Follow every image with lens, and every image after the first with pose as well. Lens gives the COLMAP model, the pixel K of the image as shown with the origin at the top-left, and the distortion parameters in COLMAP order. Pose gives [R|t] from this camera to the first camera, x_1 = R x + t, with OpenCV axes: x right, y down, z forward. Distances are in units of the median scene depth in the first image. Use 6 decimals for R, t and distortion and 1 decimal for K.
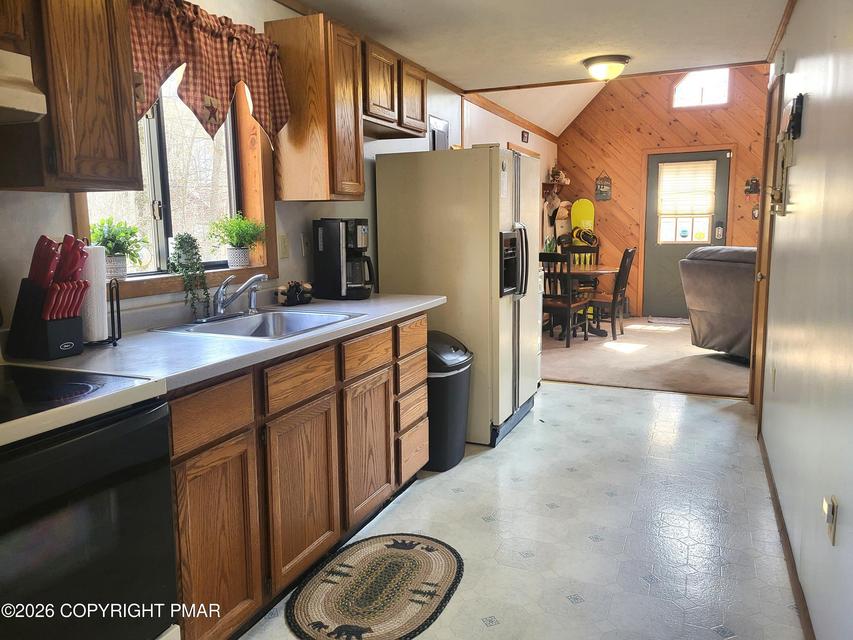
lens RADIAL K [[650.4, 0, 428.1], [0, 650.4, 317.5], [0, 0, 1]] dist [0.047702, -0.035063]
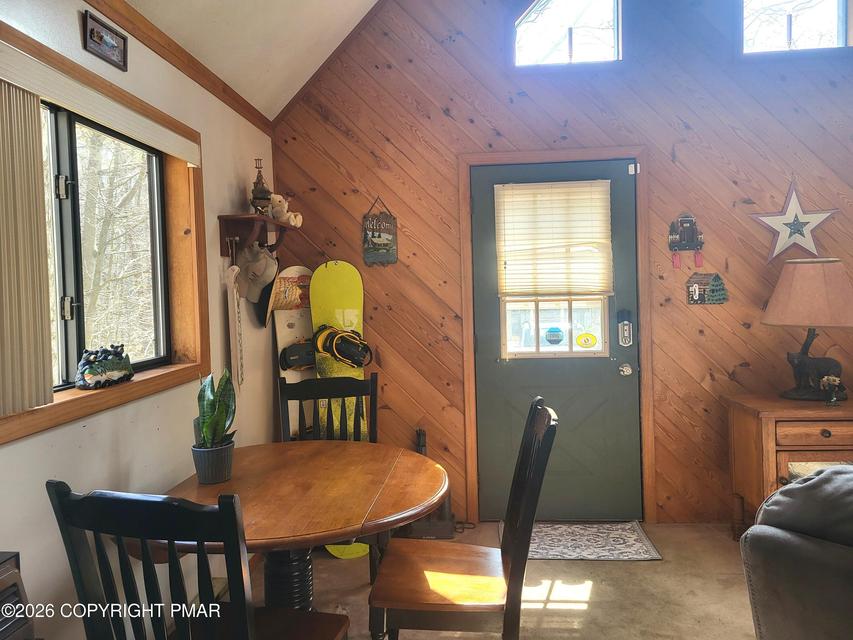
lens RADIAL K [[650.4, 0, 425.8], [0, 650.4, 314.3], [0, 0, 1]] dist [0.047702, -0.035063]
pose [[0.947423, -0.024629, 0.319036, 0.157052], [0.058696, 0.993492, -0.097611, -0.101779], [-0.314555, 0.111205, 0.942703, 0.585121]]
